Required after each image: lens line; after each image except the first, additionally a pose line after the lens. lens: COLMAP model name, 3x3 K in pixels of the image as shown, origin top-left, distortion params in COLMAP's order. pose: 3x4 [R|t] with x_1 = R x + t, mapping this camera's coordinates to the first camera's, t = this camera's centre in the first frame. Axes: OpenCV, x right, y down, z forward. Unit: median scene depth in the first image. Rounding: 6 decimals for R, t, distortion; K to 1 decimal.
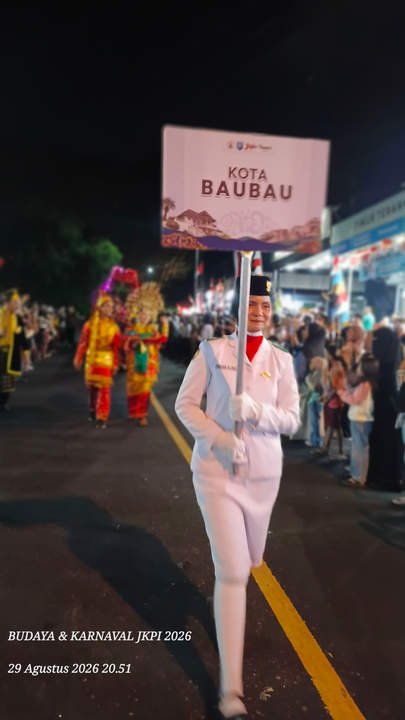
lens RADIAL K [[541.6, 0, 199.9], [0, 541.6, 360.0], [0, 0, 1]] dist [0.060670, -0.090376]
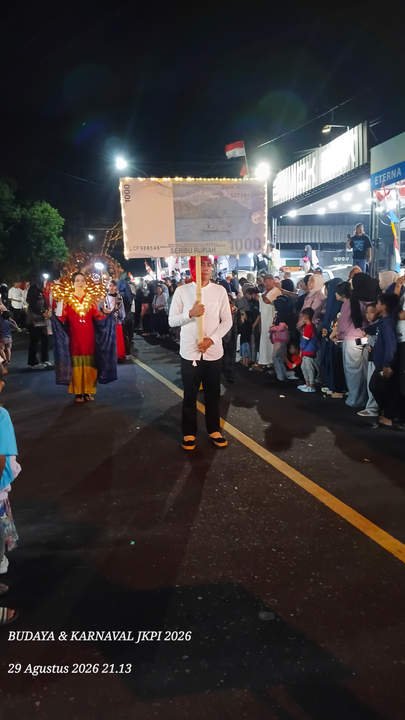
lens RADIAL K [[541.6, 0, 209.2], [0, 541.6, 358.0], [0, 0, 1]] dist [0.060670, -0.090376]
pose [[0.989907, -0.082514, 0.115217, -0.086164], [0.075932, 0.995282, 0.060407, -0.021114], [-0.119658, -0.051048, 0.991502, 0.265690]]
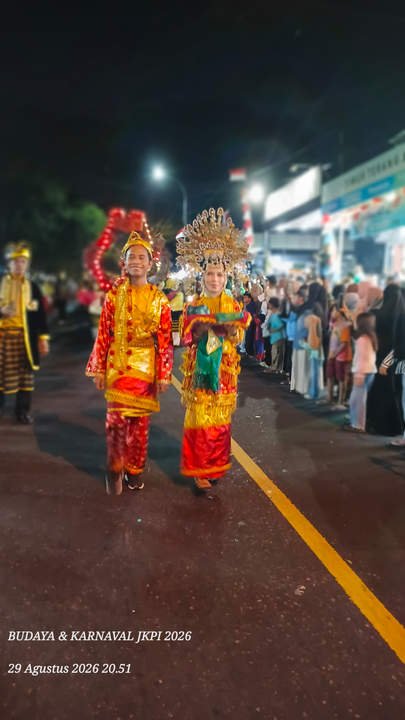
lens RADIAL K [[541.6, 0, 204.0], [0, 541.6, 361.1], [0, 0, 1]] dist [0.060670, -0.090376]
pose [[0.999189, -0.030136, 0.026690, -0.011933], [0.028244, 0.997243, 0.068616, 0.002536], [-0.028684, -0.067807, 0.997286, -0.017017]]
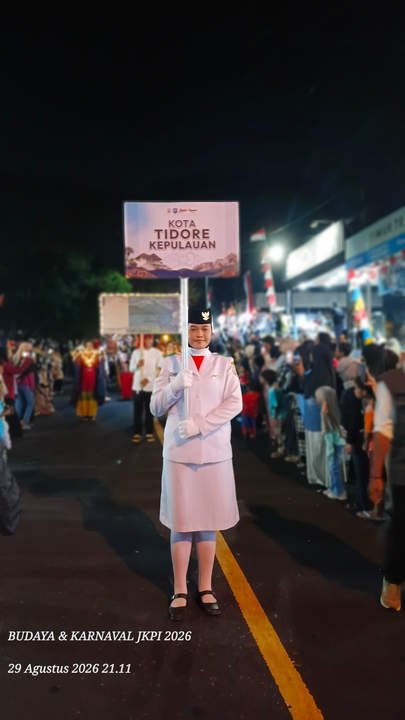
lens RADIAL K [[541.6, 0, 199.7], [0, 541.6, 360.8], [0, 0, 1]] dist [0.060670, -0.090376]
pose [[0.998003, -0.056220, -0.028811, 0.004826], [0.054868, 0.997445, -0.045741, -0.006657], [0.031309, 0.044069, 0.998538, 0.055118]]
